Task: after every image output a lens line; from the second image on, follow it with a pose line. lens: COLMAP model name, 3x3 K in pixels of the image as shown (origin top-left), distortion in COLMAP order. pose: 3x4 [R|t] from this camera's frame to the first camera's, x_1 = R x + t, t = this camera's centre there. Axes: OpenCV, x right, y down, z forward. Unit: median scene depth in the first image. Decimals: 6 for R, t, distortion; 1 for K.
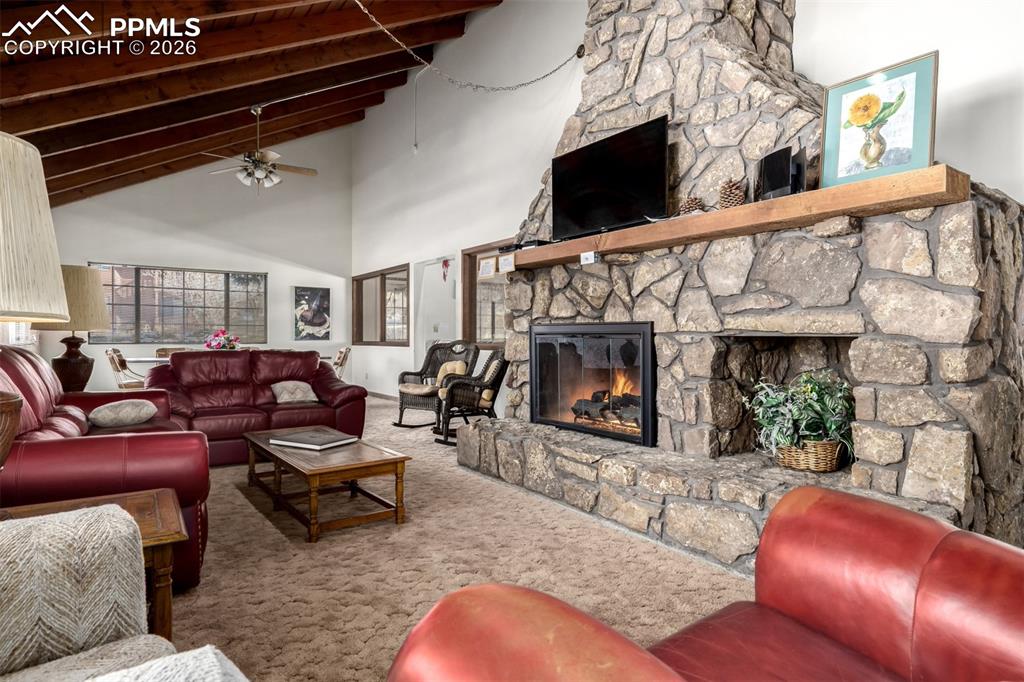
lens RADIAL K [[550.9, 0, 511.4], [0, 550.9, 338.3], [0, 0, 1]] dist [0.002094, -0.001540]
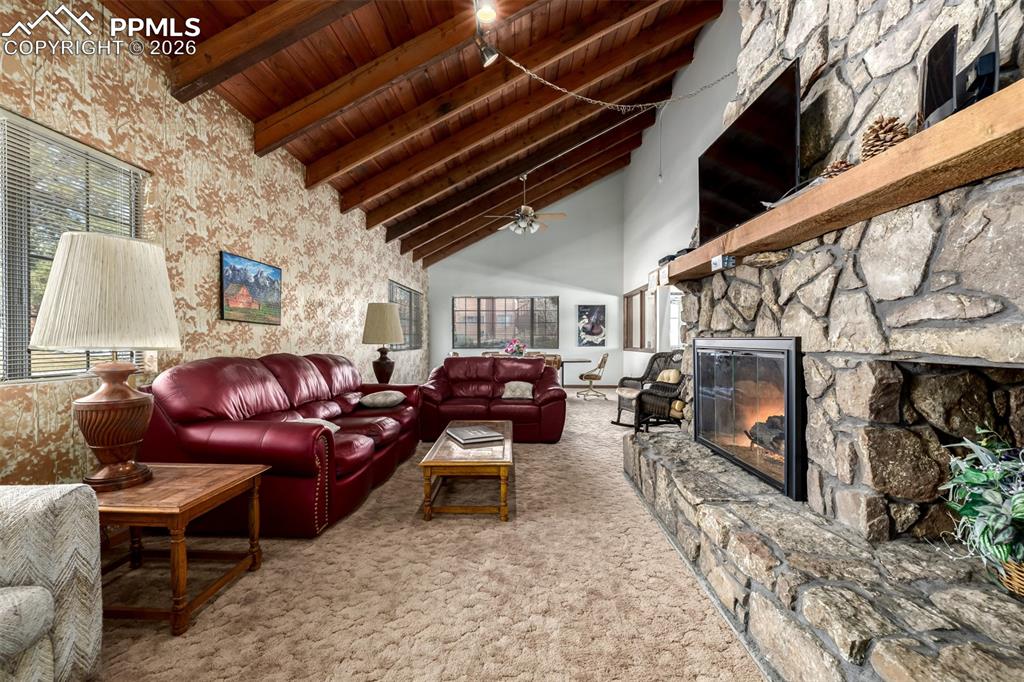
lens RADIAL K [[430.5, 0, 514.8], [0, 430.5, 344.0], [0, 0, 1]] dist [0.001294, 0.000570]
pose [[0.796279, 0.004152, -0.604915, 0.305101], [-0.000593, 0.999981, 0.006084, -0.024456], [0.604929, -0.004486, 0.796267, 0.285664]]
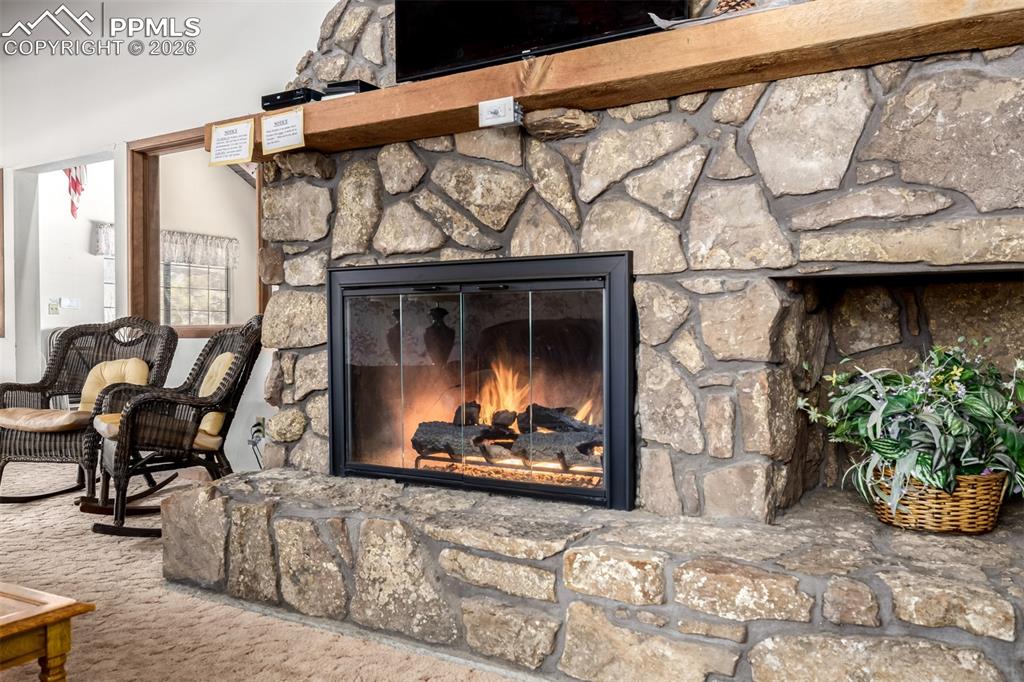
lens RADIAL K [[805.4, 0, 505.5], [0, 805.4, 343.0], [0, 0, 1]] dist [-0.003462, 0.003984]
pose [[0.922285, -0.007063, 0.386447, -0.121435], [0.004684, 0.999964, 0.007099, 0.044807], [-0.386483, -0.004737, 0.922284, 0.388787]]
